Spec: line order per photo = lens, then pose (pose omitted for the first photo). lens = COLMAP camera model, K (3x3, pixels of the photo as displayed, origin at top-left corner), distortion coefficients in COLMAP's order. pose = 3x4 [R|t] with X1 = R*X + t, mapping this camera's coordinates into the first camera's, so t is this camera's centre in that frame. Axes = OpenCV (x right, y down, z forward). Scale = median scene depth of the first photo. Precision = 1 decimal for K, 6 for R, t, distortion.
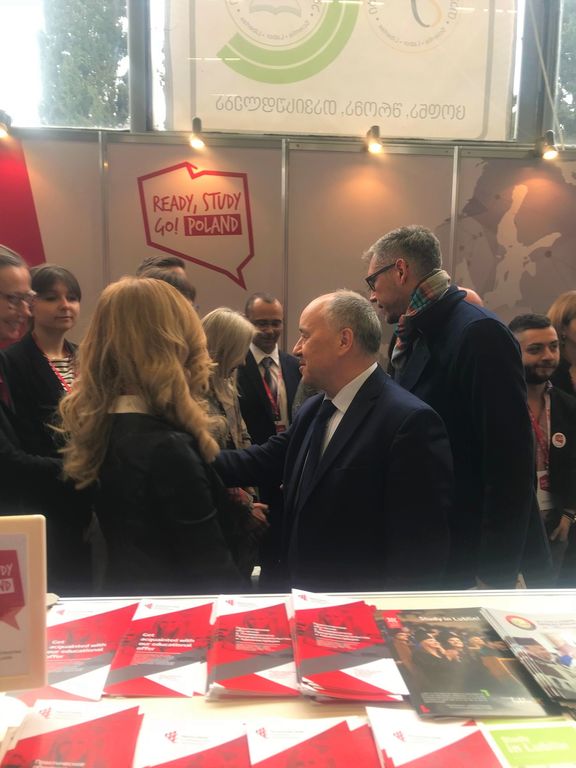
lens RADIAL K [[622.7, 0, 283.2], [0, 622.7, 390.5], [0, 0, 1]] dist [0.001597, 0.001757]
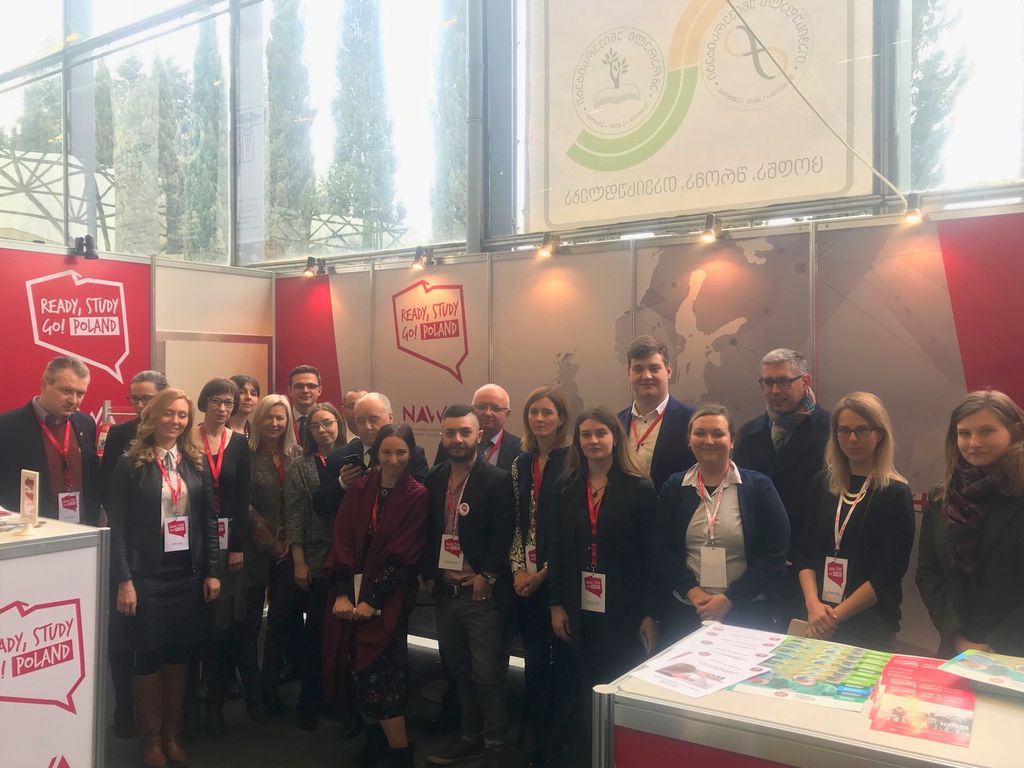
lens RADIAL K [[916.0, 0, 511.1], [0, 916.0, 381.3], [0, 0, 1]] dist [0.006770, -0.004400]
pose [[0.754676, -0.006762, -0.656063, 1.049544], [-0.086285, 0.990239, -0.109460, 0.005739], [0.650399, 0.139216, 0.746726, -0.170554]]
